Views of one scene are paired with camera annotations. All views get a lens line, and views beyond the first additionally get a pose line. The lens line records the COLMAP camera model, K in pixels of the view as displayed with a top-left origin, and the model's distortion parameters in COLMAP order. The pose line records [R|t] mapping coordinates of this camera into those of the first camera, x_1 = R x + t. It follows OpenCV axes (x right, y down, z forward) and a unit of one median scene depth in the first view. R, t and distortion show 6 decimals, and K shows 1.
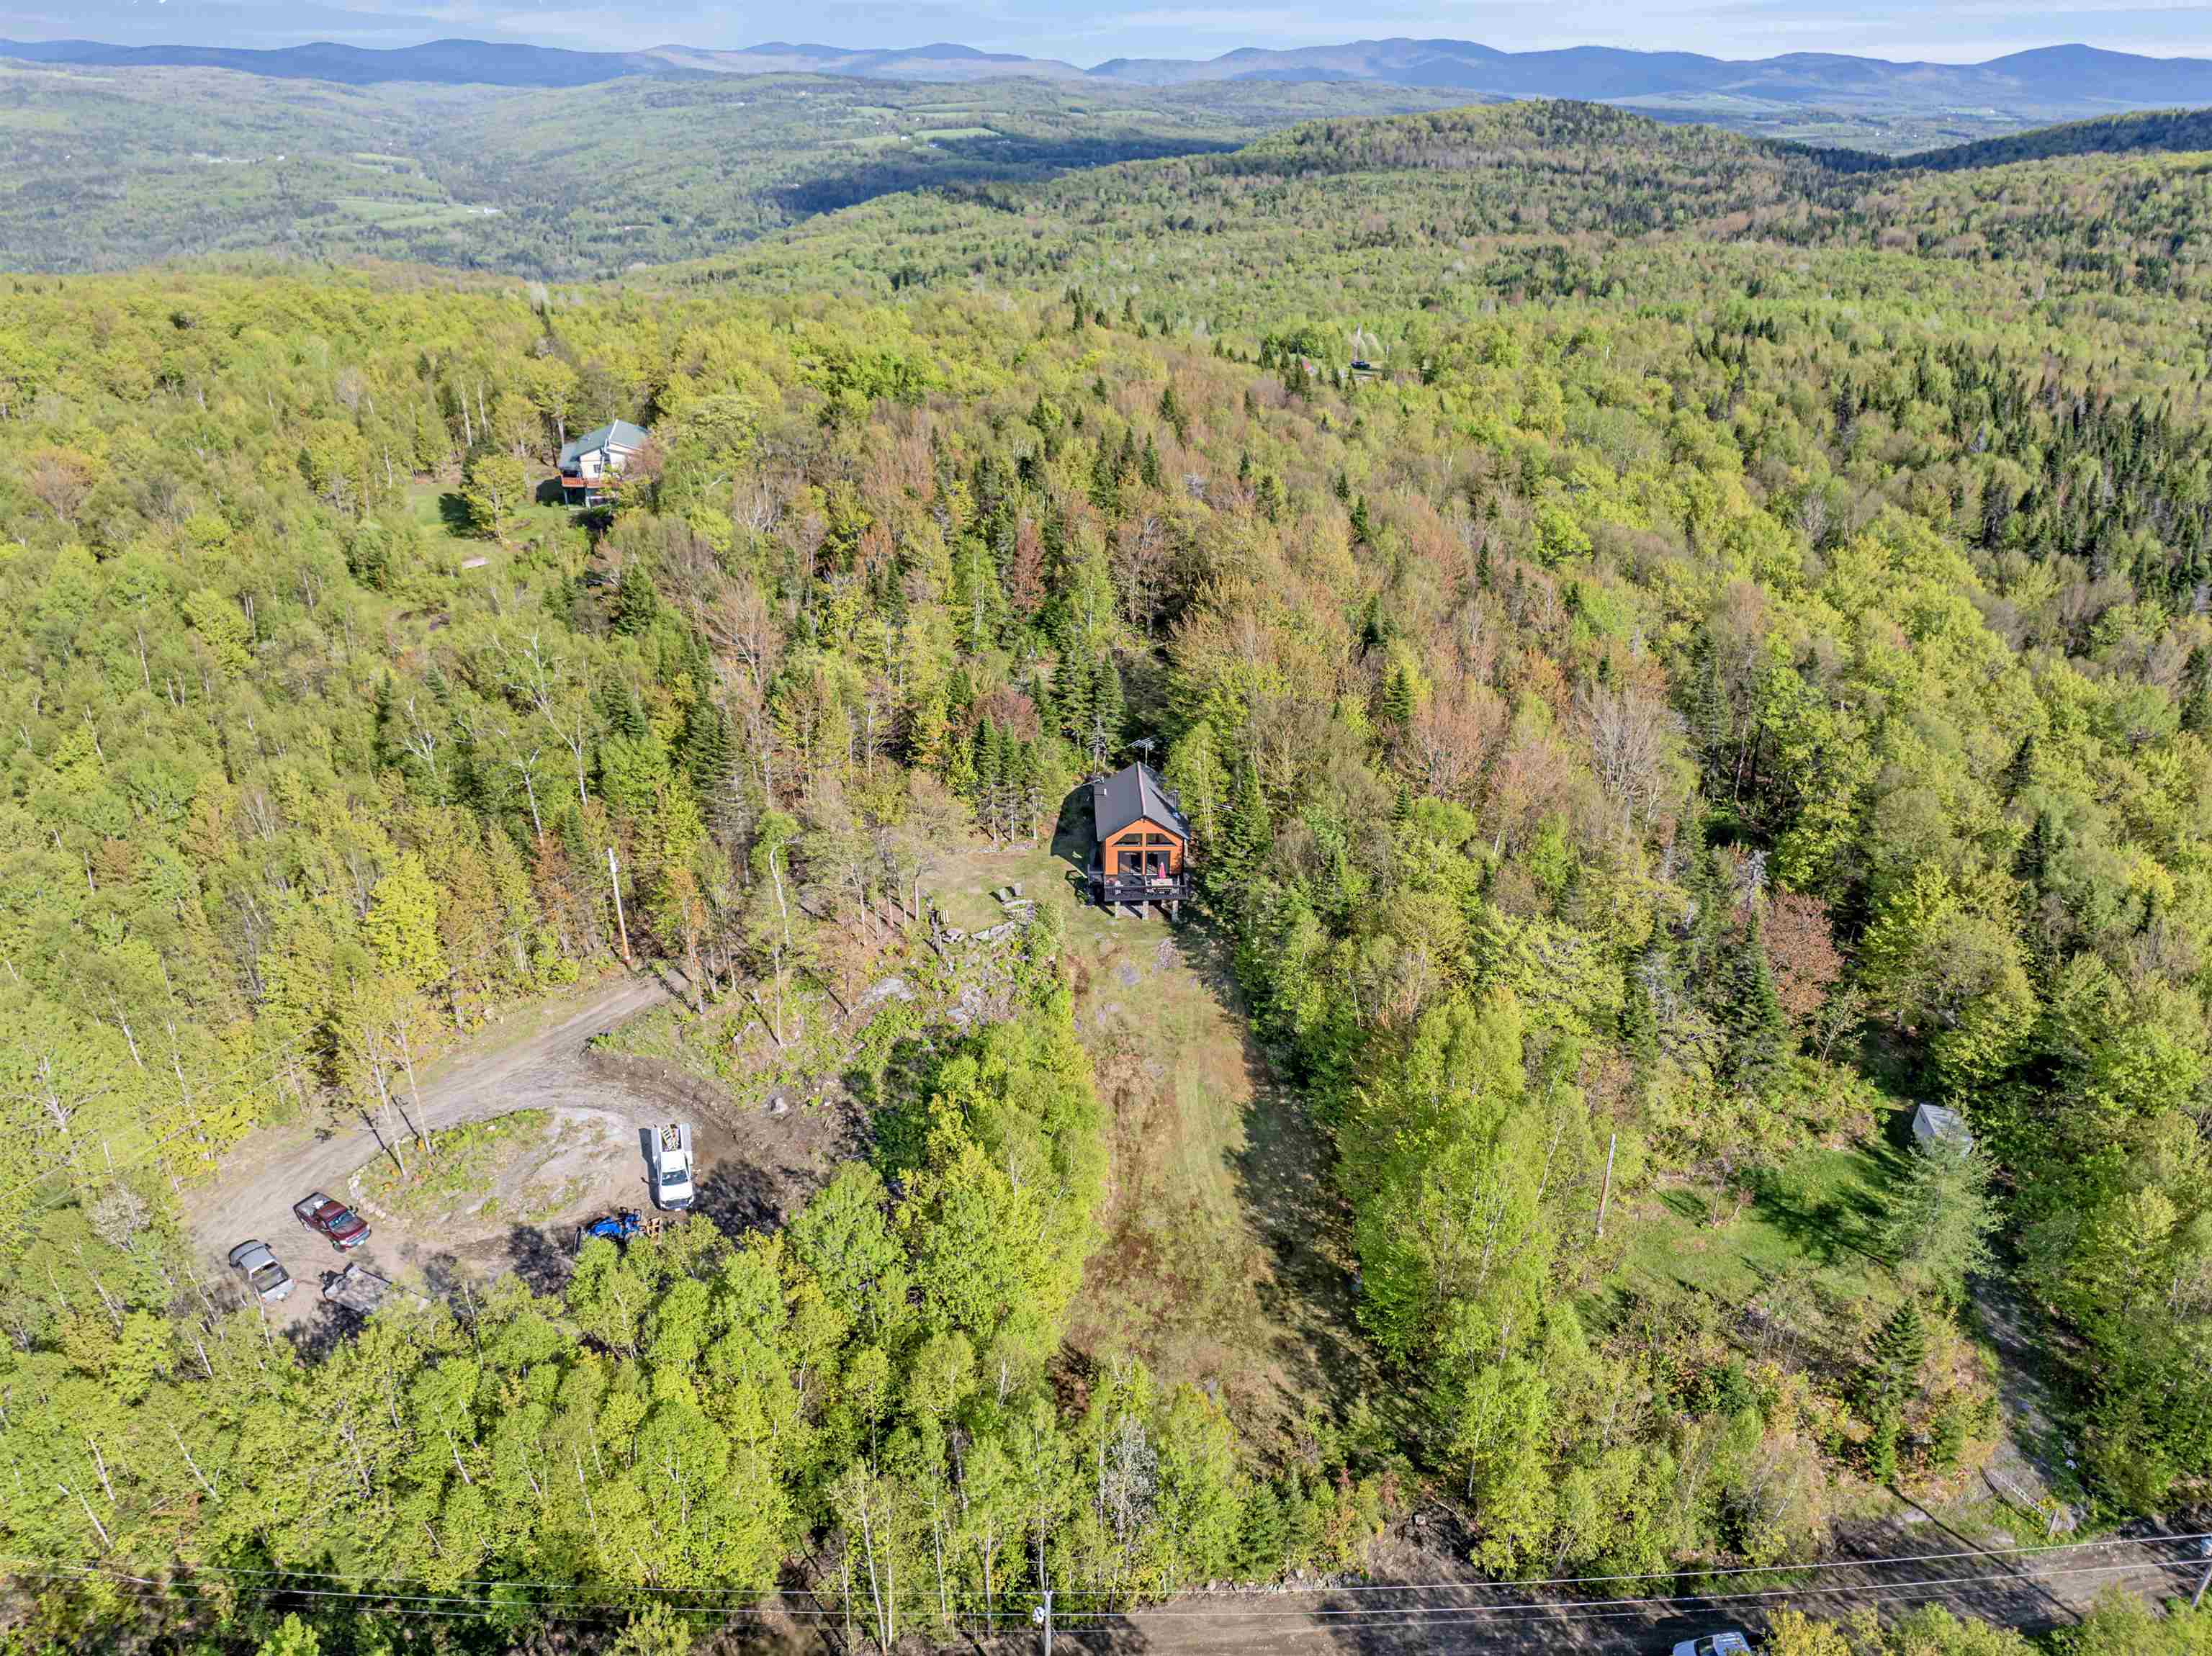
lens RADIAL K [[1551.6, 0, 1109.1], [0, 1551.6, 821.0], [0, 0, 1]] dist [-0.041102, 0.003509]
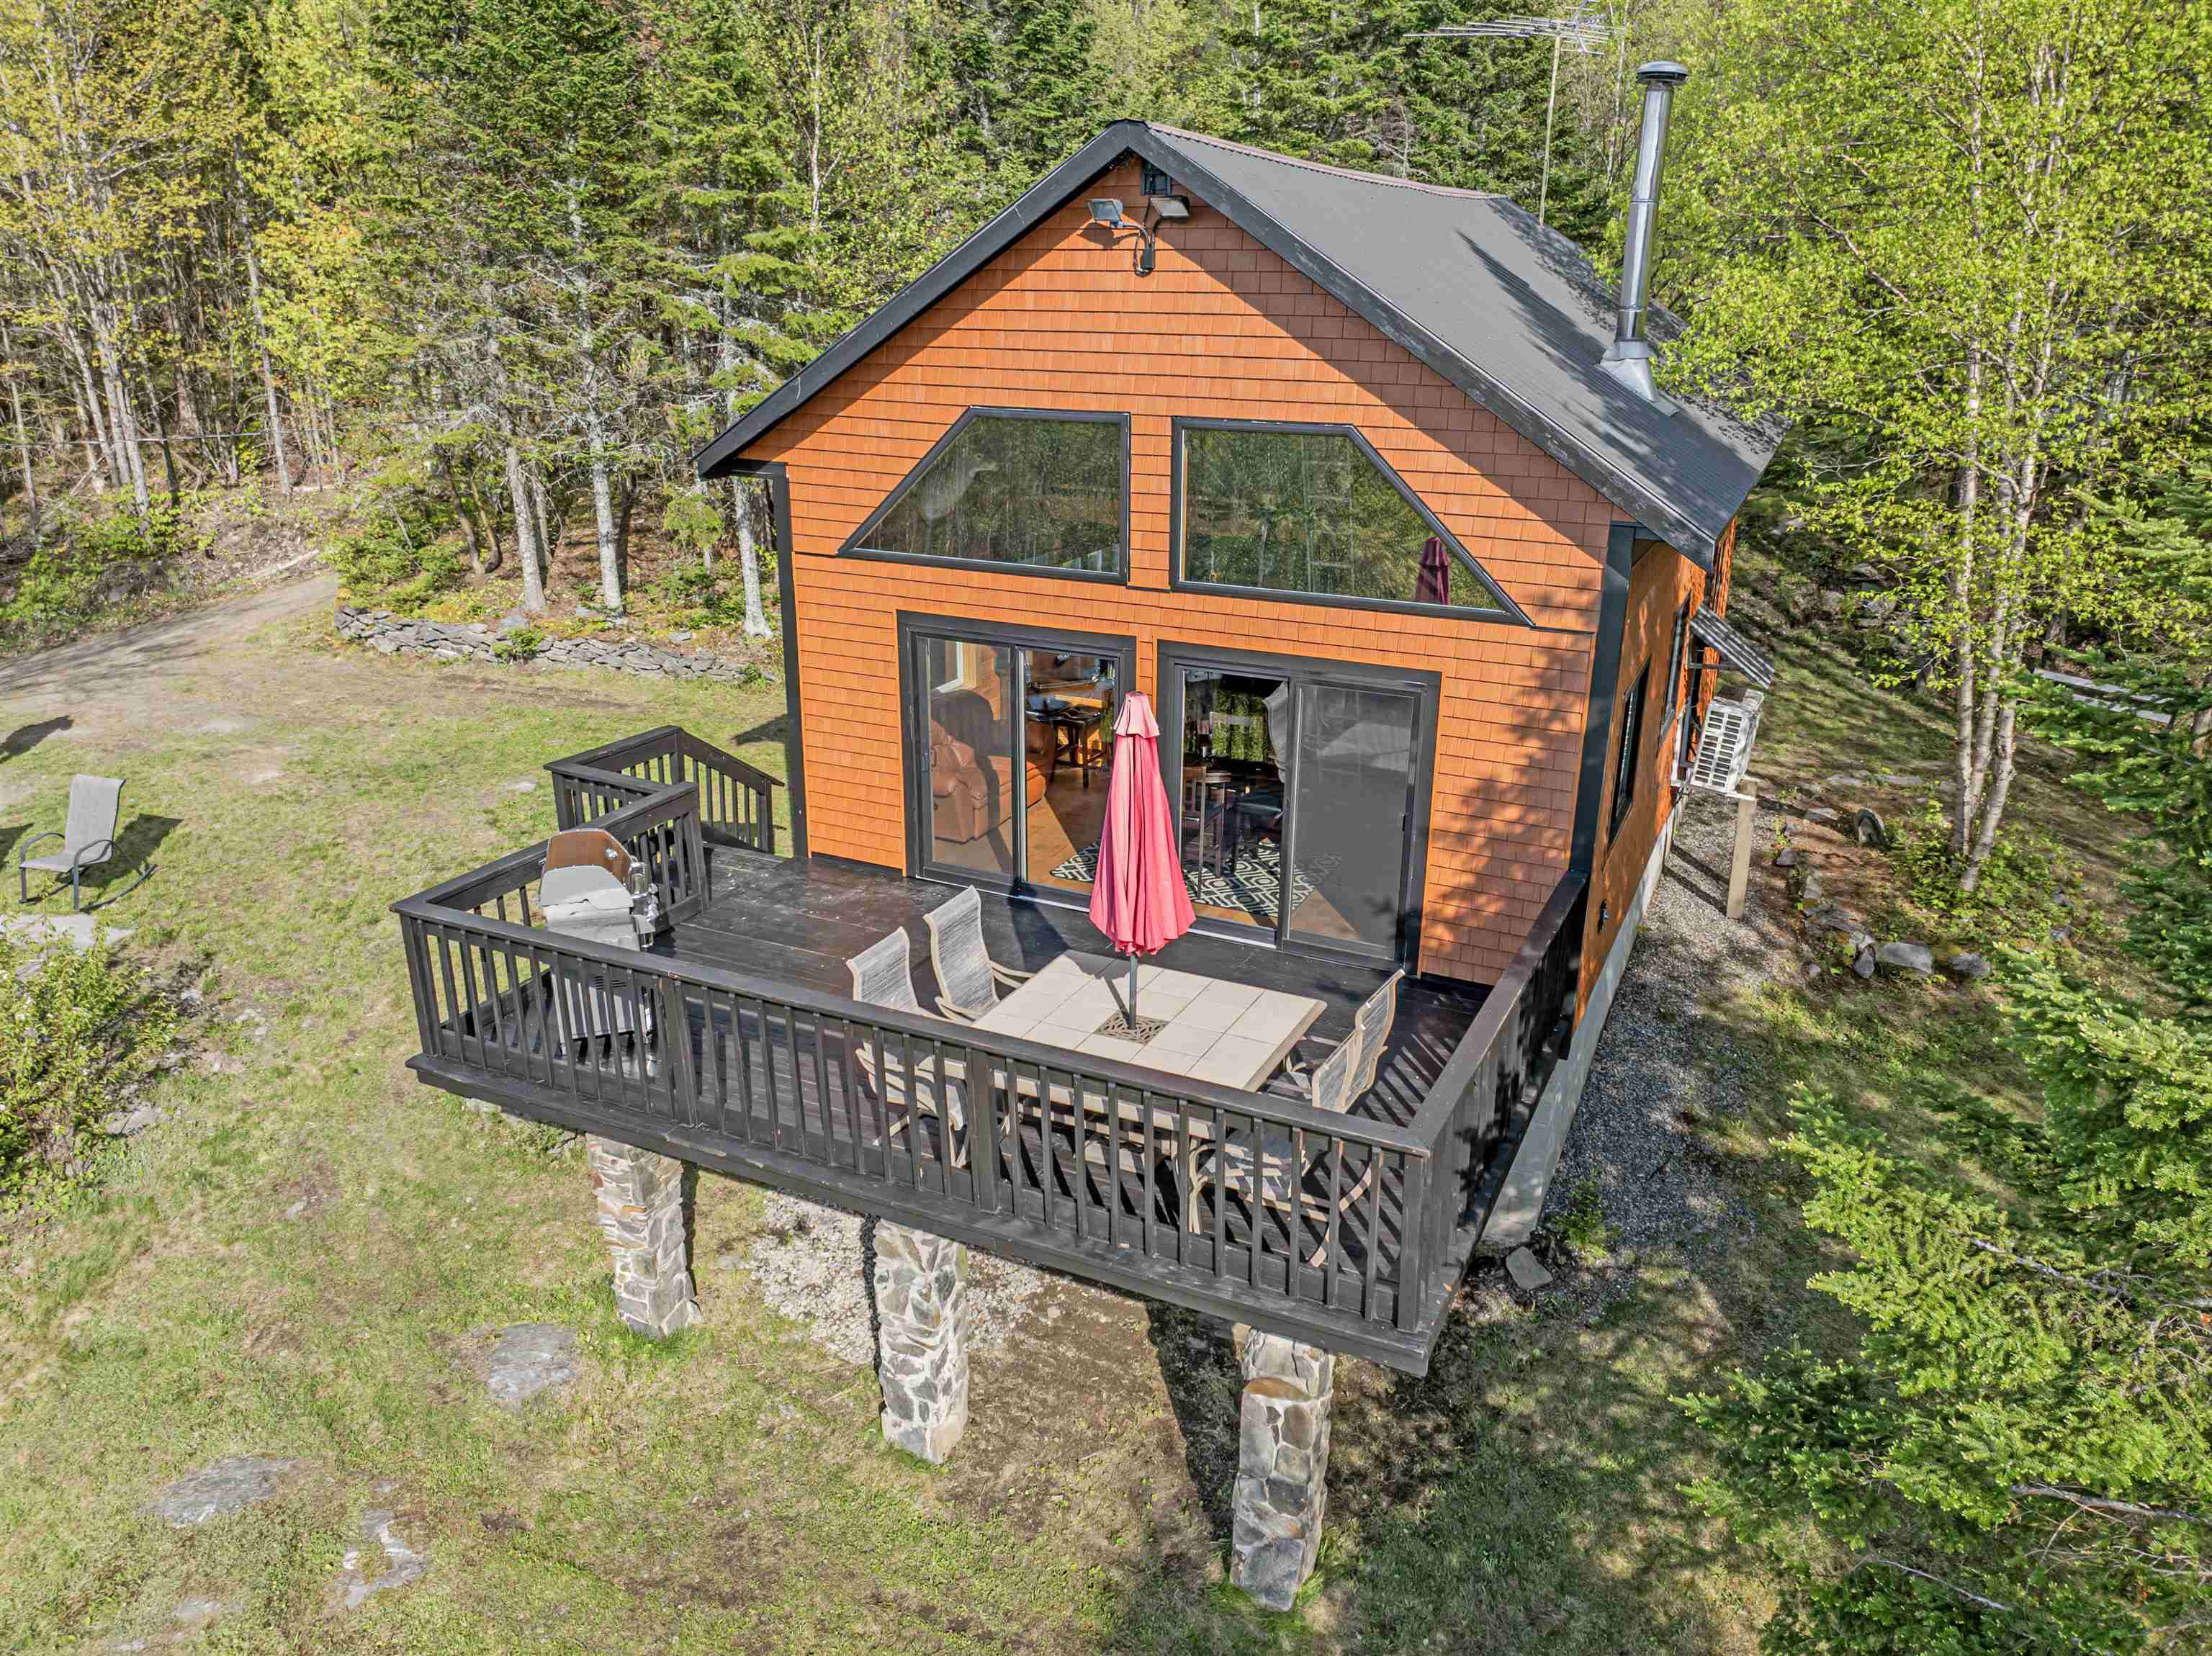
lens RADIAL K [[1548.9, 0, 1111.2], [0, 1548.9, 822.5], [0, 0, 1]] dist [-0.046025, -0.000906]
pose [[0.886935, 0.157621, -0.434168, 0.053290], [-0.206500, 0.976117, -0.067475, 0.031199], [0.413163, 0.149502, 0.898301, 0.811253]]
